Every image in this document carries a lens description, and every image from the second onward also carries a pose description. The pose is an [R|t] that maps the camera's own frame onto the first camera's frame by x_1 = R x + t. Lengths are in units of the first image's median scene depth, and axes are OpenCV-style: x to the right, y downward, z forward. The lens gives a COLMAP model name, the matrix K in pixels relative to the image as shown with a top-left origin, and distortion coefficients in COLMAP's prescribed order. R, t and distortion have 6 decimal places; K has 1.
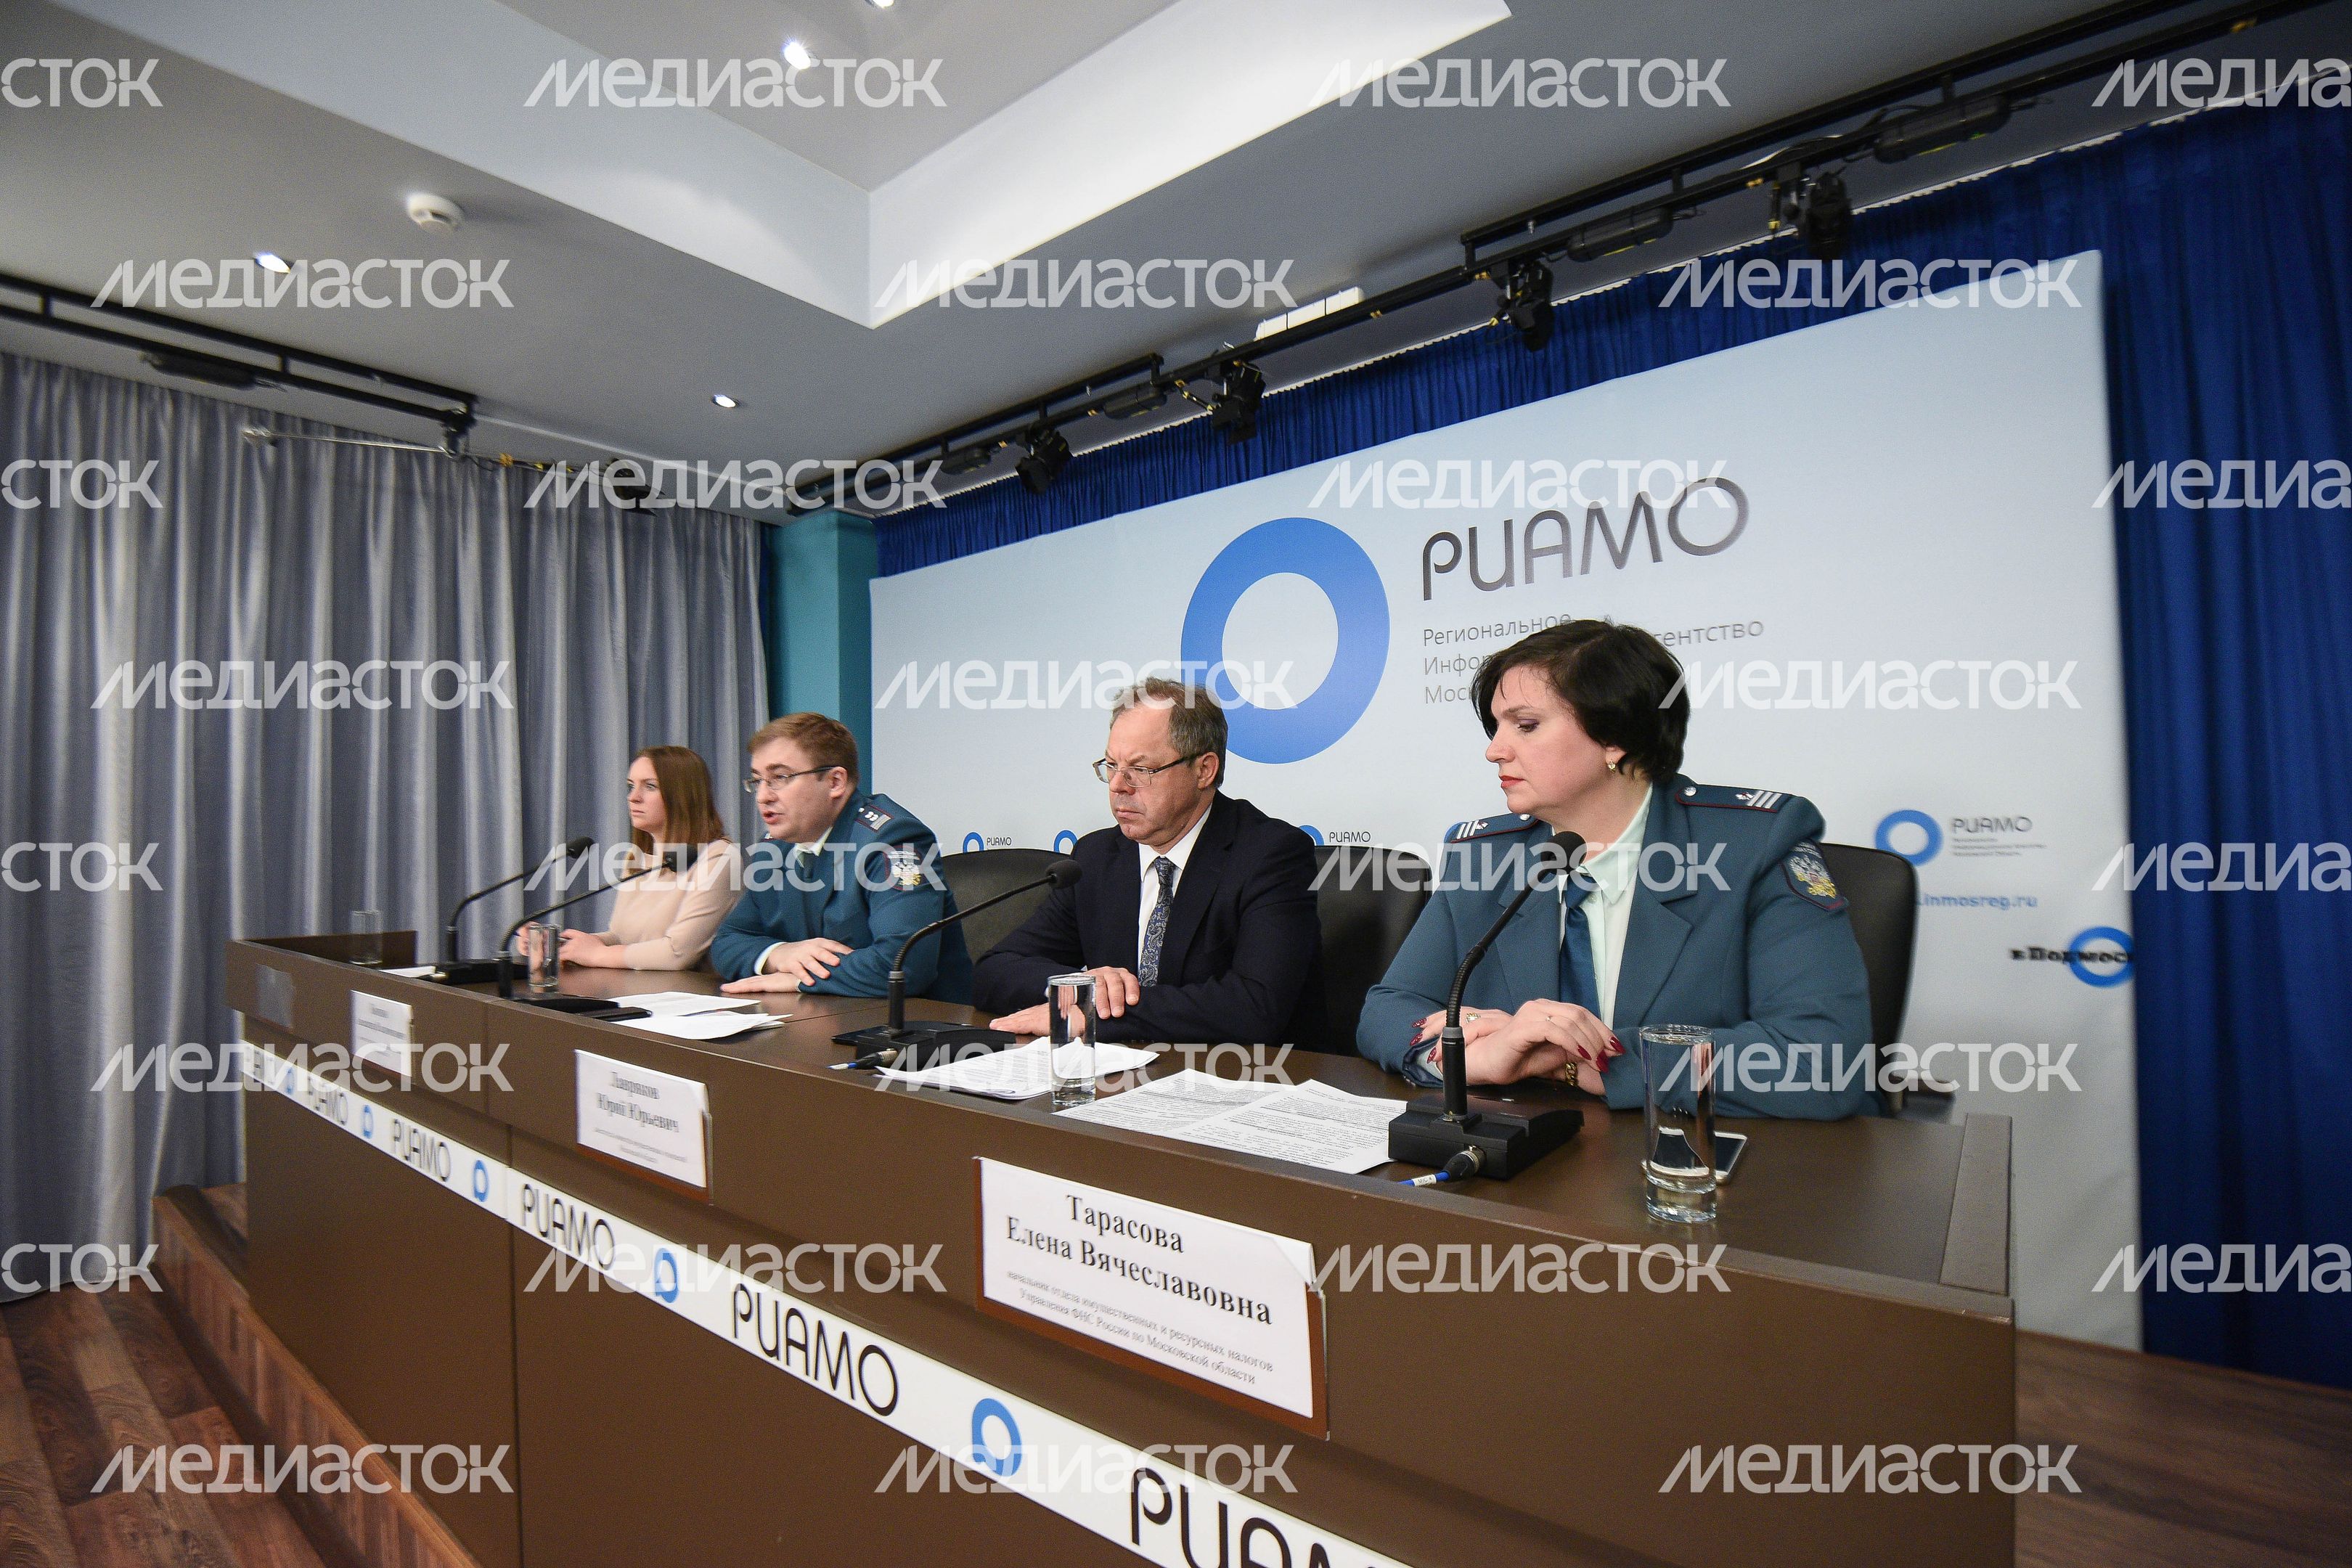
lens RADIAL K [[1068.8, 0, 1202.0], [0, 1068.8, 801.4], [0, 0, 1]] dist [-0.004300, -0.023459]
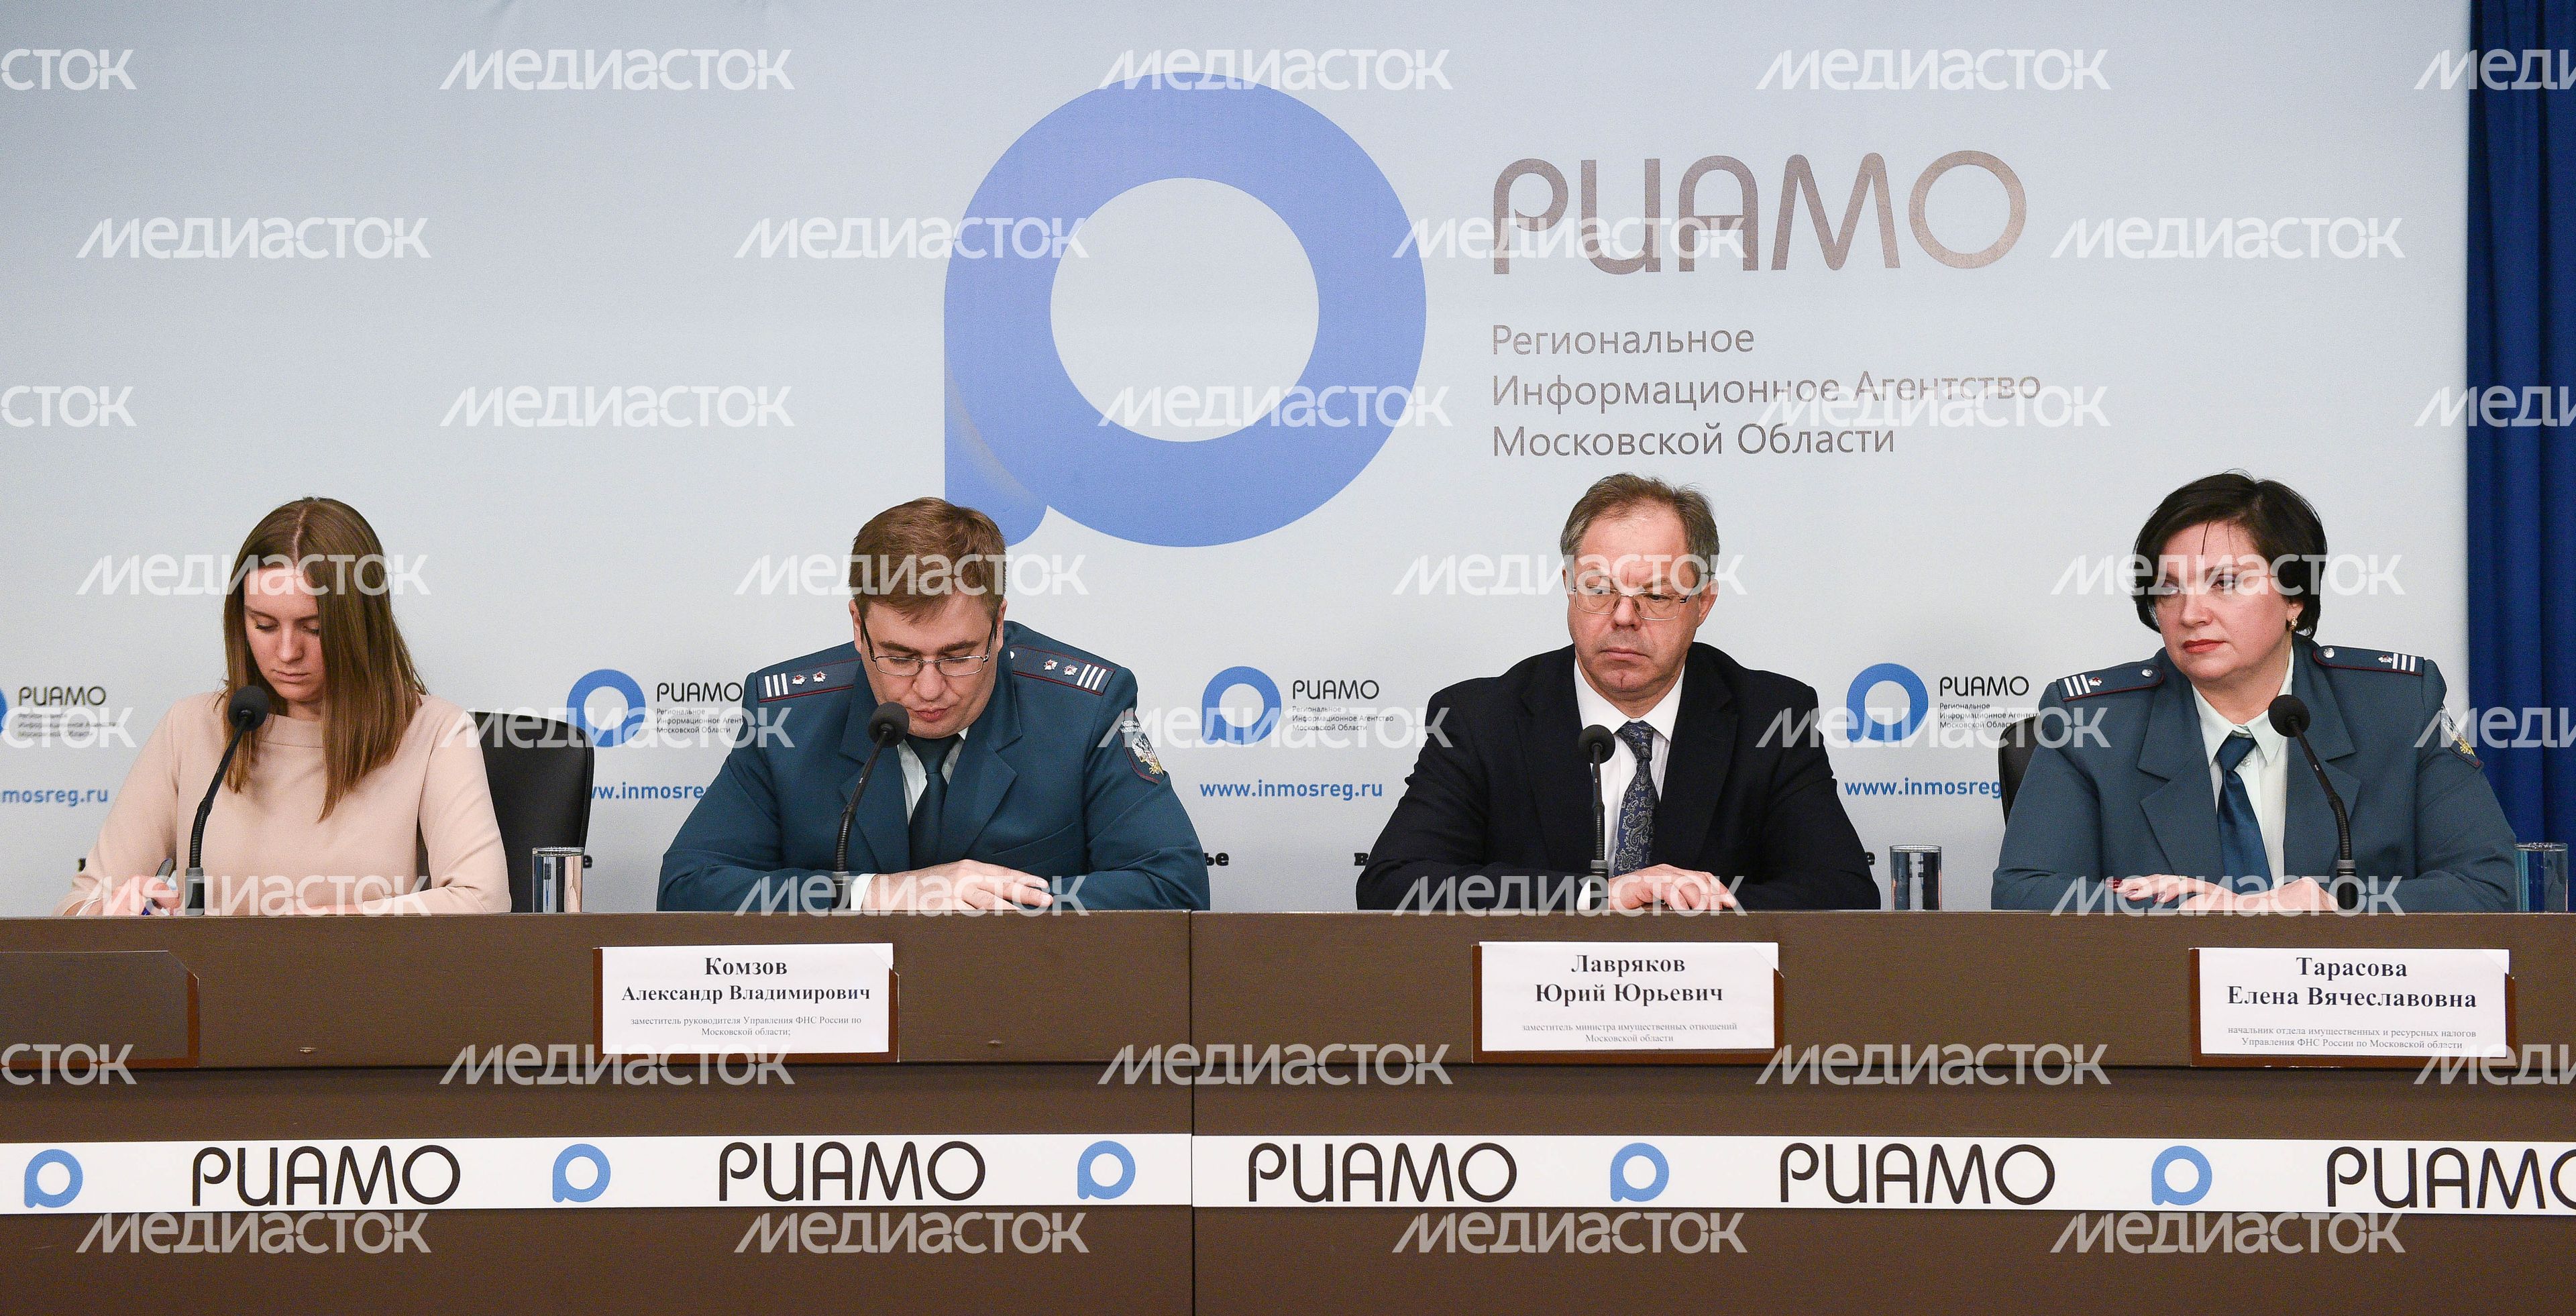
lens RADIAL K [[3779.9, 0, 1291.3], [0, 3779.9, 540.8], [0, 0, 1]] dist [0.132982, -0.042554]
pose [[0.822635, 0.027249, 0.567916, -1.807867], [-0.026186, 0.999607, -0.010032, -0.041451], [-0.567966, -0.006619, 0.823025, -1.052805]]
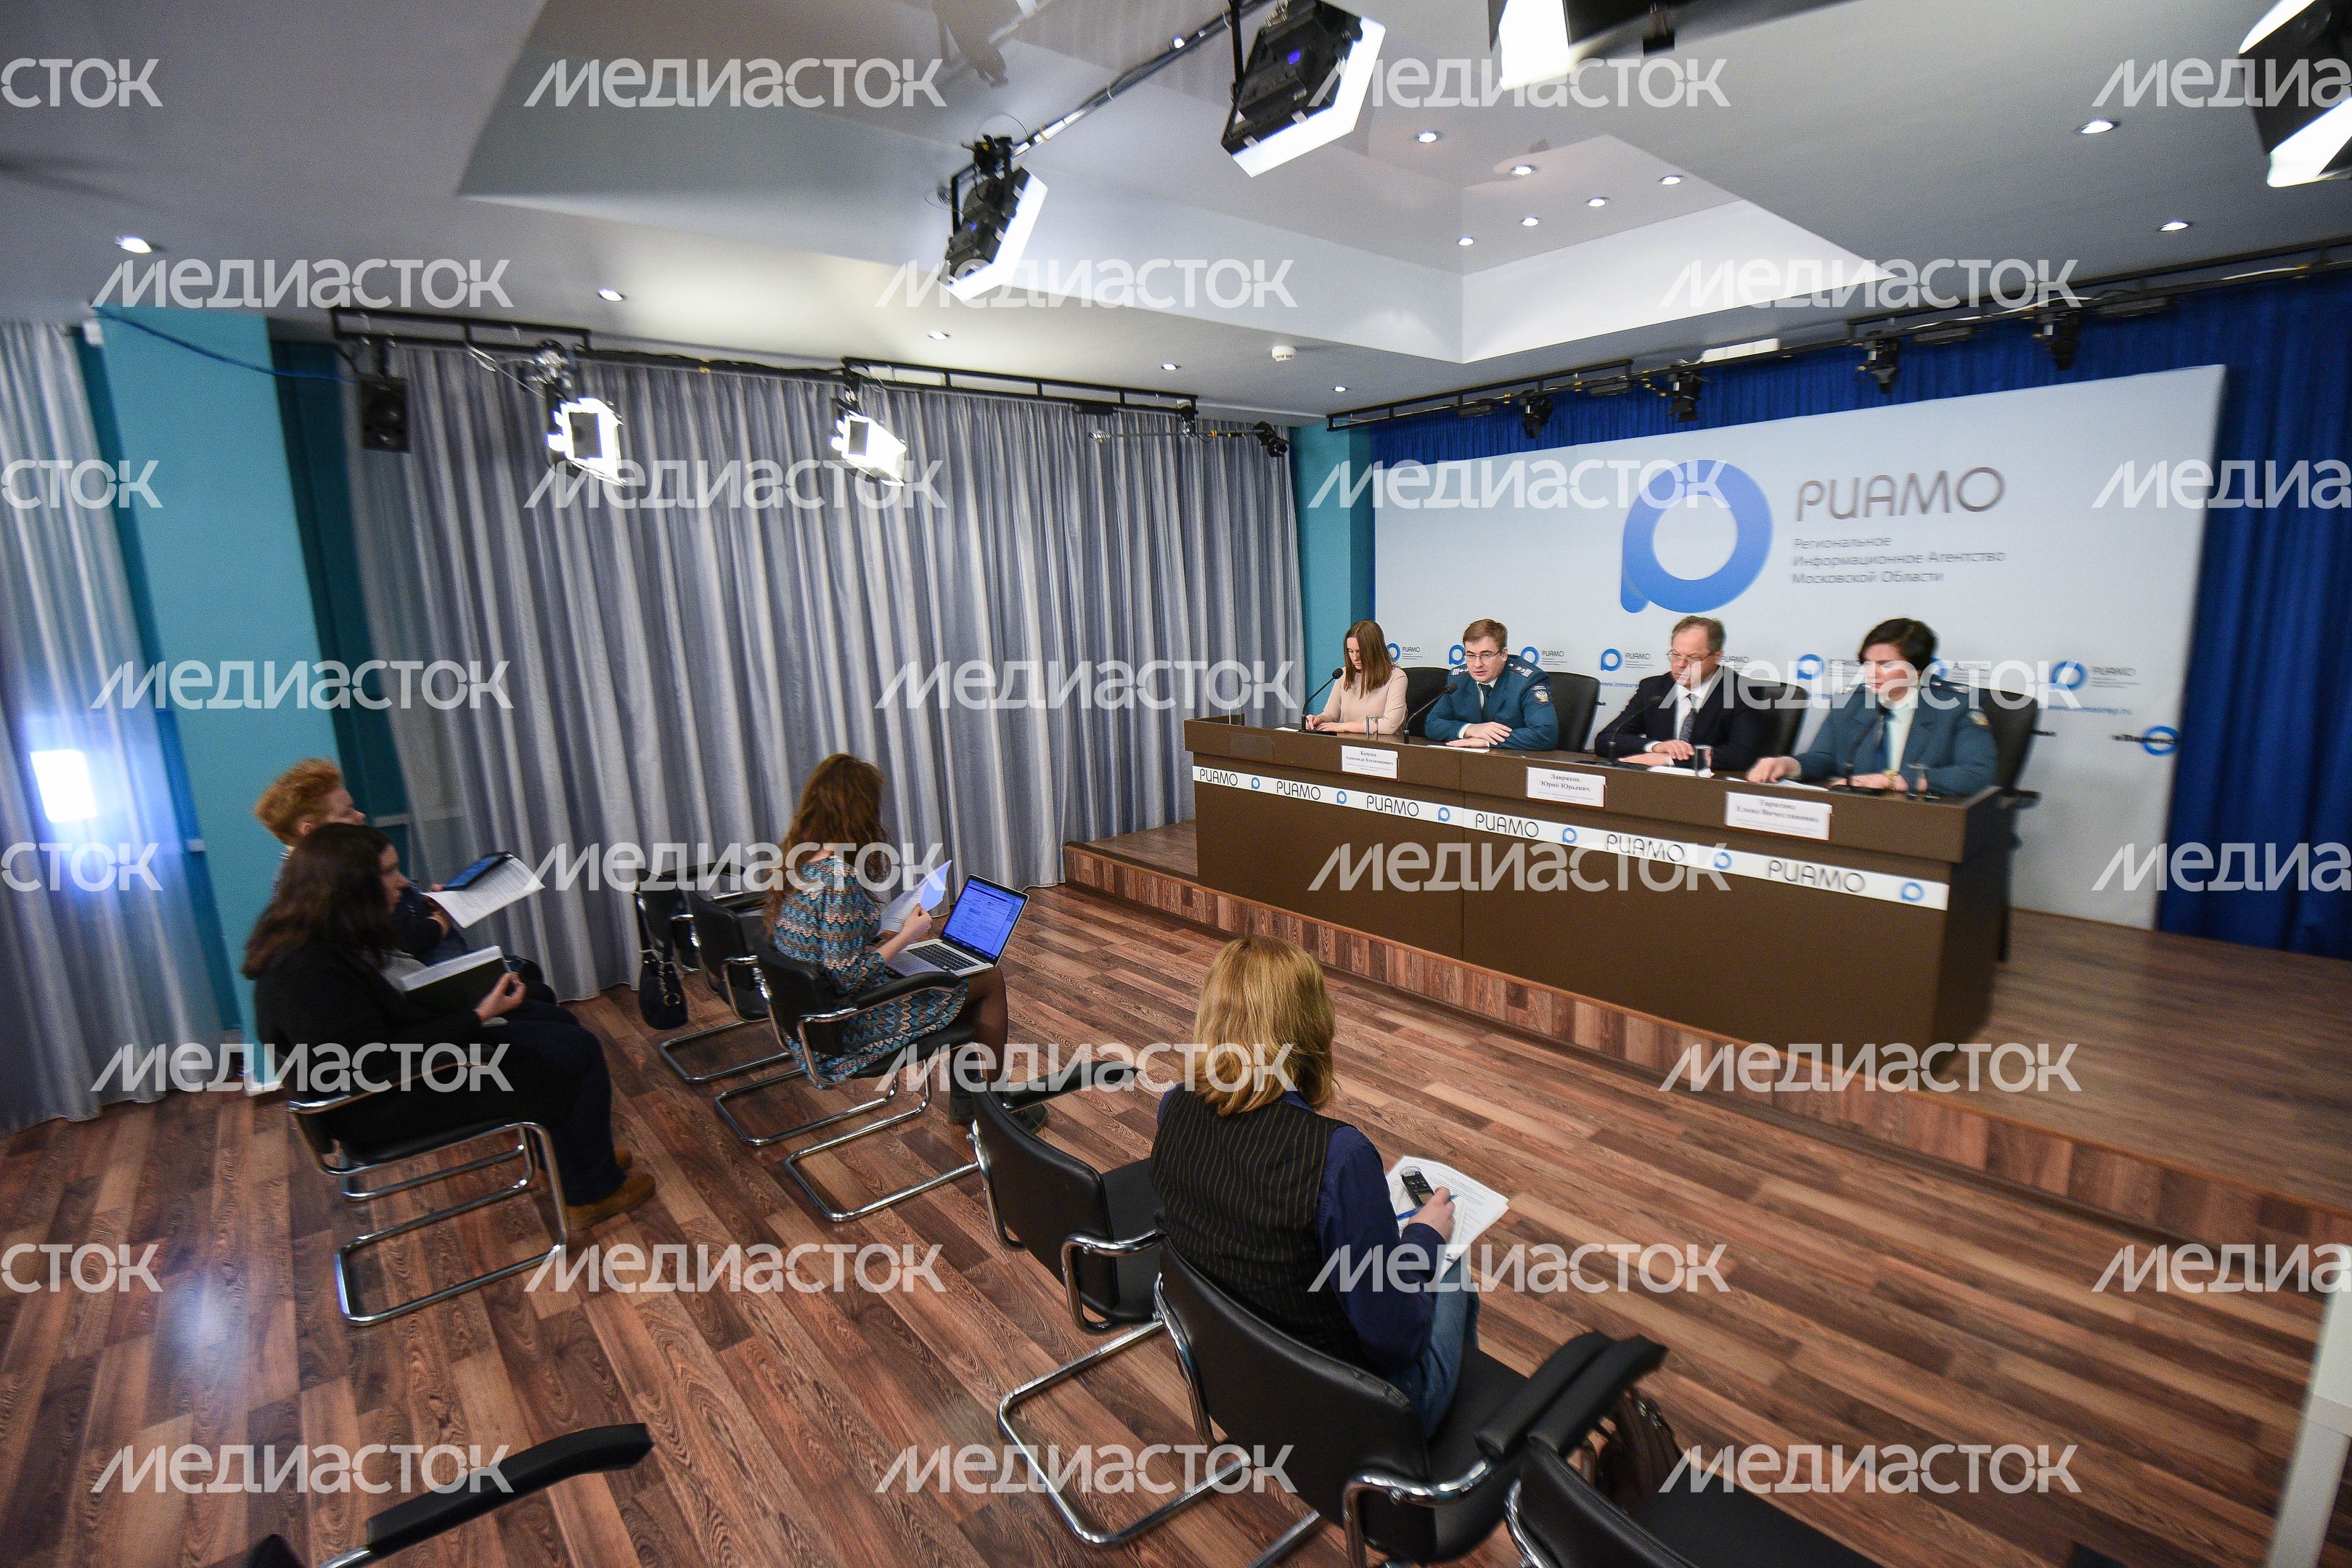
lens RADIAL K [[1068.8, 0, 1202.0], [0, 1068.8, 801.4], [0, 0, 1]] dist [-0.004300, -0.023459]
pose [[0.979833, 0.023507, -0.198429, -0.658366], [0.024002, 0.972019, 0.233674, -0.307268], [0.198370, -0.233724, 0.951852, -1.588866]]
